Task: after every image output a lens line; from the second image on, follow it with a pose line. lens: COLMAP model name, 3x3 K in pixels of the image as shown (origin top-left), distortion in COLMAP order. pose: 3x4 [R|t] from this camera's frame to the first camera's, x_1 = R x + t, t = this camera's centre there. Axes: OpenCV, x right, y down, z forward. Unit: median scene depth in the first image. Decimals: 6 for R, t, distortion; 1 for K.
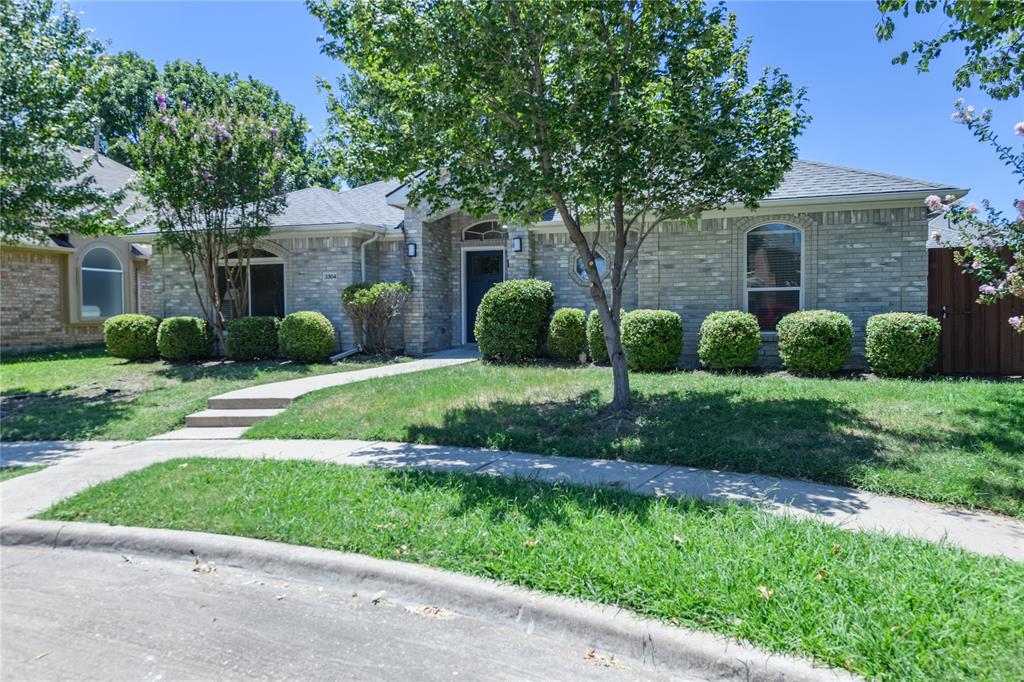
lens RADIAL K [[708.2, 0, 512.3], [0, 708.2, 341.5], [0, 0, 1]] dist [-0.006086, 0.001549]
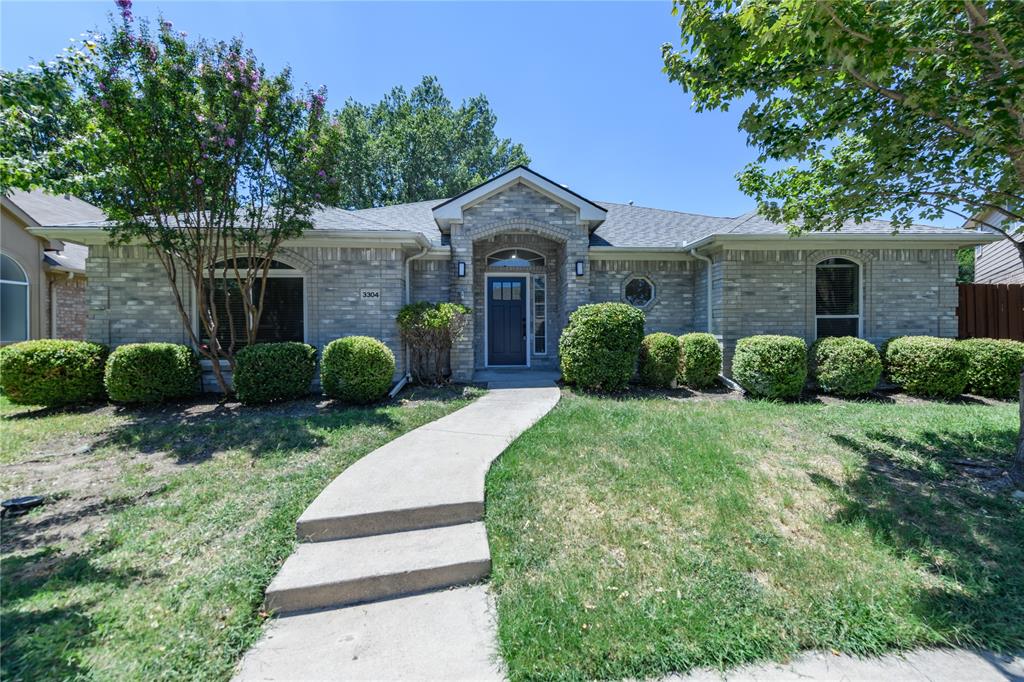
lens RADIAL K [[412.4, 0, 512.3], [0, 412.4, 336.5], [0, 0, 1]] dist [0.002374, -0.000669]
pose [[0.929726, -0.001502, 0.368248, -0.284506], [0.013023, 0.999500, -0.028802, -0.025422], [-0.368021, 0.031574, 0.929281, 0.485215]]
